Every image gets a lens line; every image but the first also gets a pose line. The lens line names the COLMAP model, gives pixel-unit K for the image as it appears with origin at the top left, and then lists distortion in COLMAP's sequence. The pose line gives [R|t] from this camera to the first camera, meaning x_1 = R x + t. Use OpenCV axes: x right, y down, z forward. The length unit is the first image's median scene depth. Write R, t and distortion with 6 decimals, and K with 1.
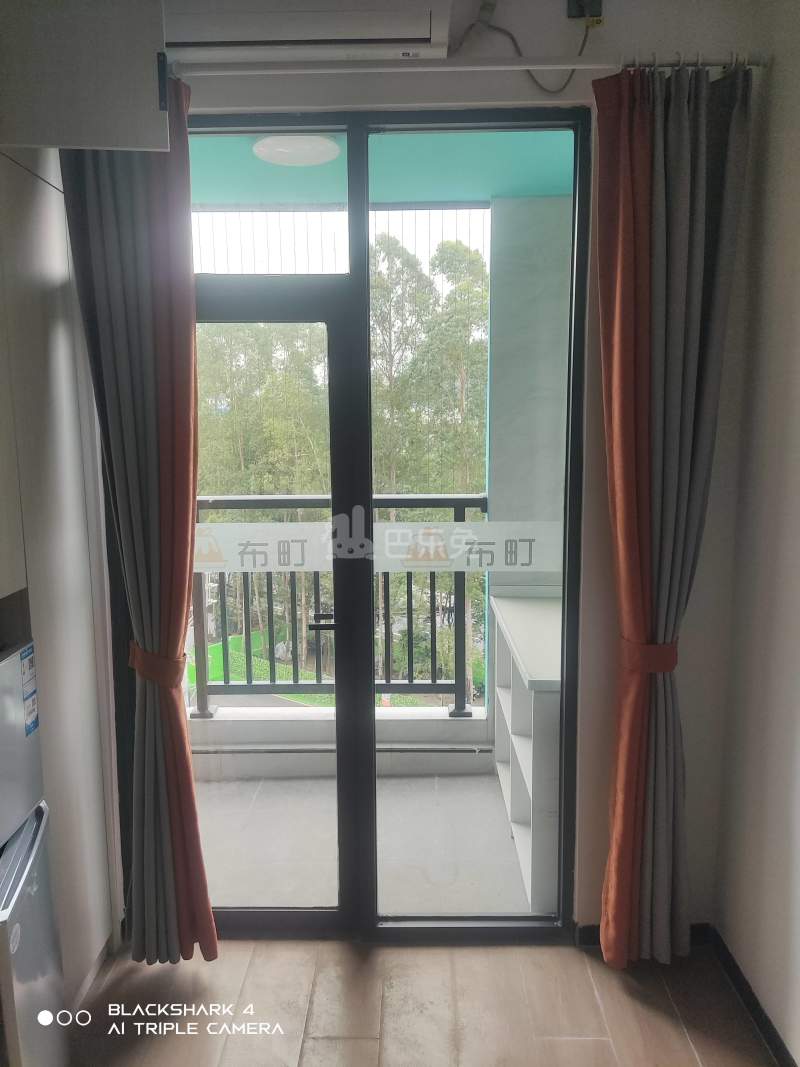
lens RADIAL K [[786.8, 0, 400.0], [0, 786.8, 533.5], [0, 0, 1]] dist [0.105675, -0.121483]
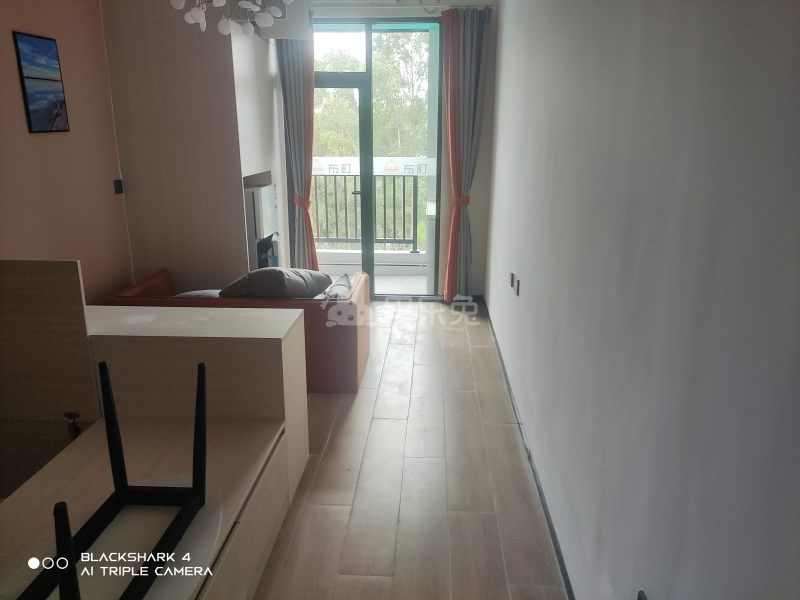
lens RADIAL K [[589.9, 0, 400.0], [0, 589.9, 300.0], [0, 0, 1]] dist [0.105675, -0.121483]
pose [[0.998951, 0.025105, -0.038294, 0.166705], [-0.019826, 0.990987, 0.132480, 0.219551], [0.041275, -0.131582, 0.990446, -1.285273]]
